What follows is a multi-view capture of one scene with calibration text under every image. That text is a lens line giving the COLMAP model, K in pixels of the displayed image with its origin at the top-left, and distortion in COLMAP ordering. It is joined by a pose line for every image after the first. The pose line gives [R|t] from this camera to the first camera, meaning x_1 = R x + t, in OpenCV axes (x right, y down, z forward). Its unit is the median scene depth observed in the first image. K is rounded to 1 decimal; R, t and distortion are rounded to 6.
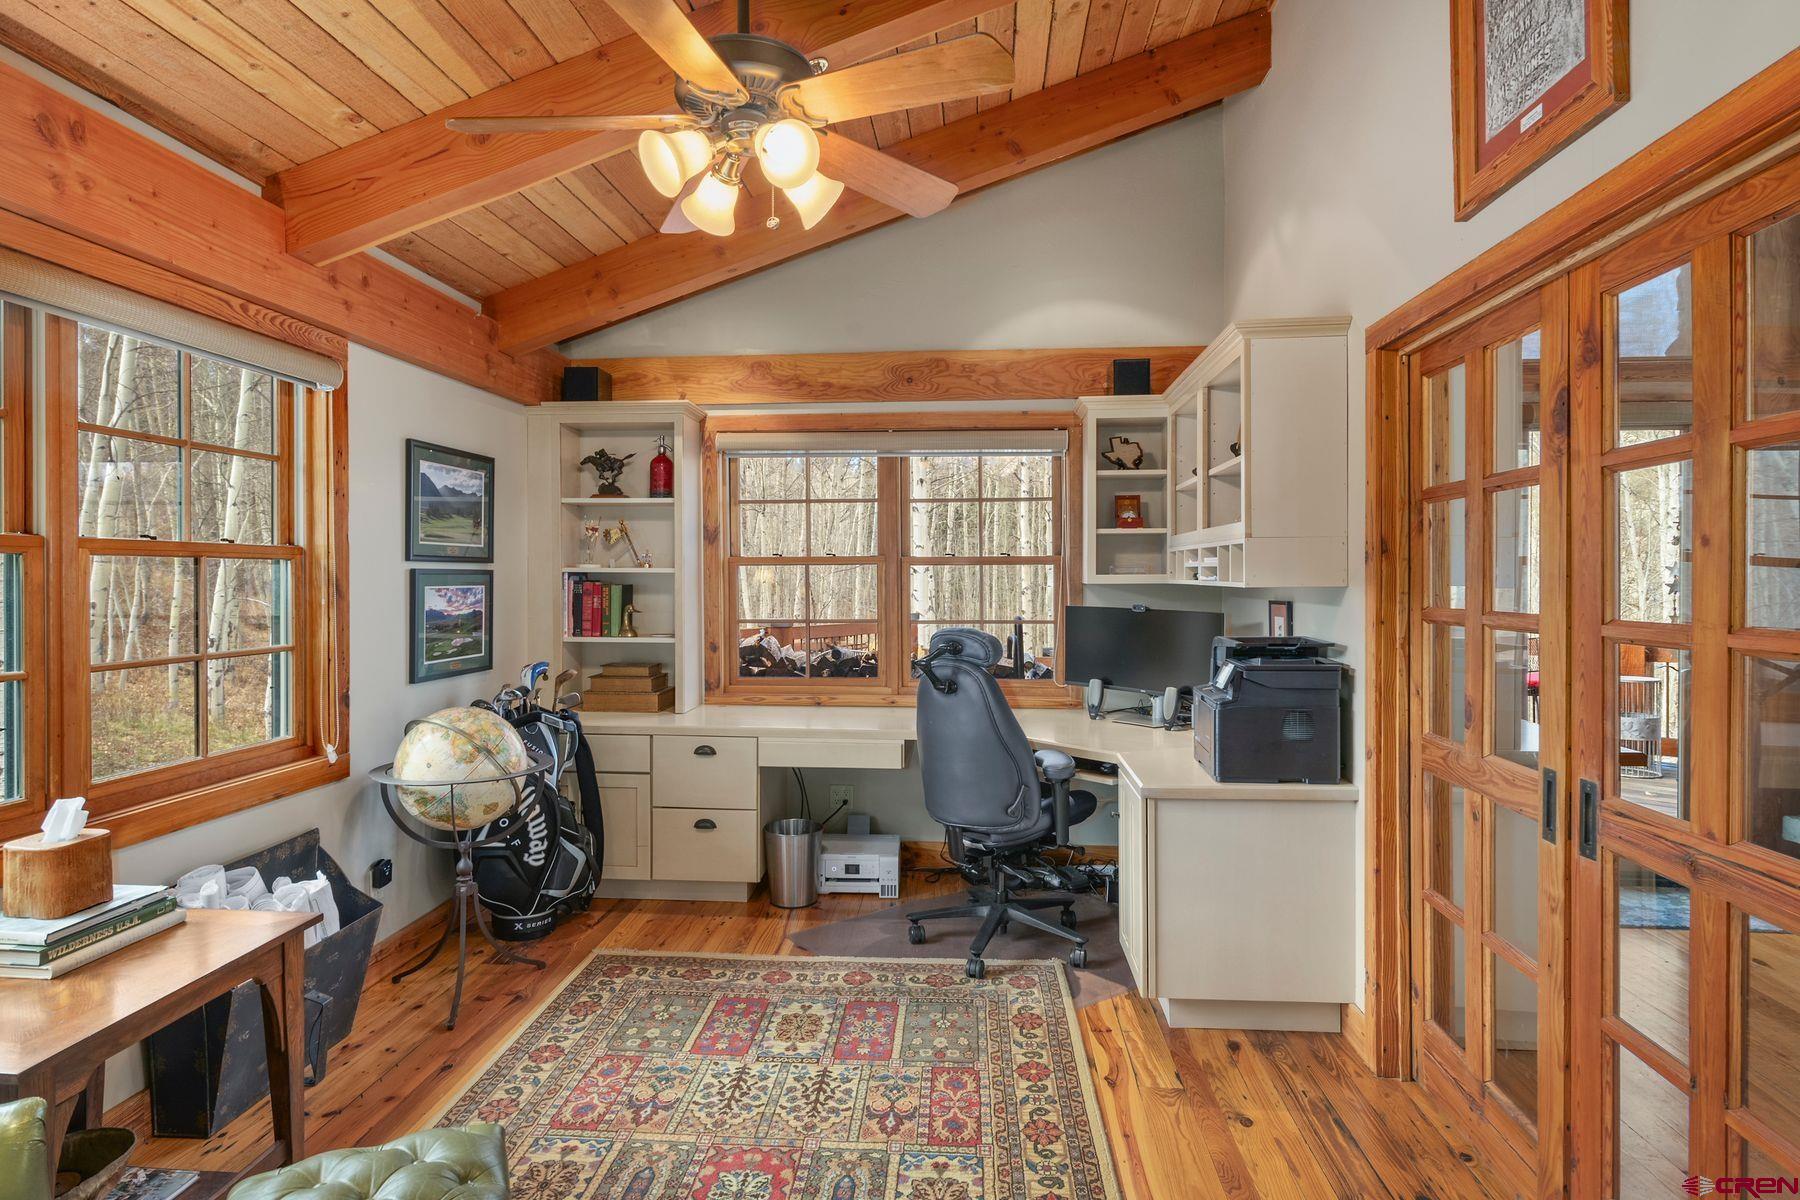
lens RADIAL K [[944.5, 0, 904.0], [0, 944.5, 583.2], [0, 0, 1]] dist [0.002820, 0.000743]
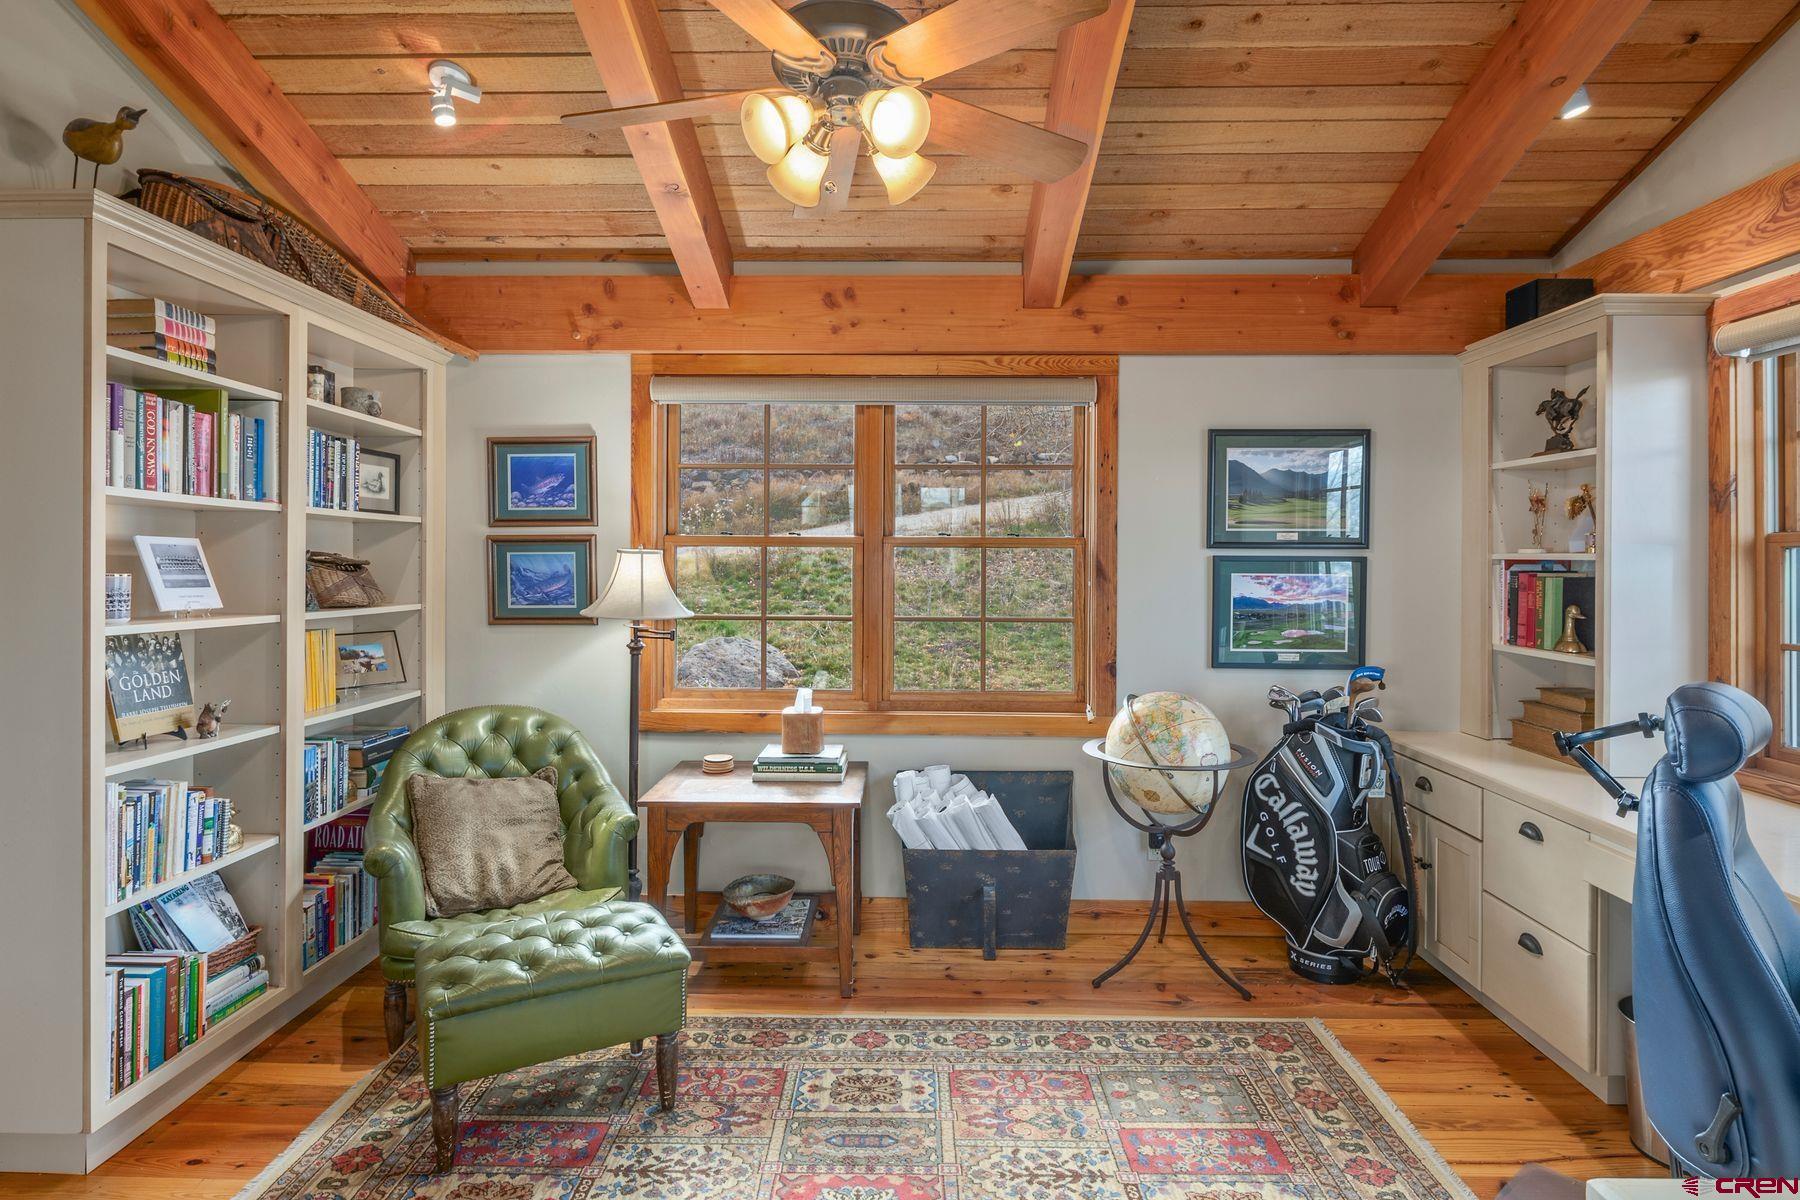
lens RADIAL K [[944.5, 0, 907.2], [0, 944.5, 564.8], [0, 0, 1]] dist [0.002820, 0.000743]
pose [[0.066643, 0.007320, -0.997750, 0.465305], [-0.013433, 0.999889, 0.006438, -0.007291], [0.997686, 0.012974, 0.066734, 0.582218]]
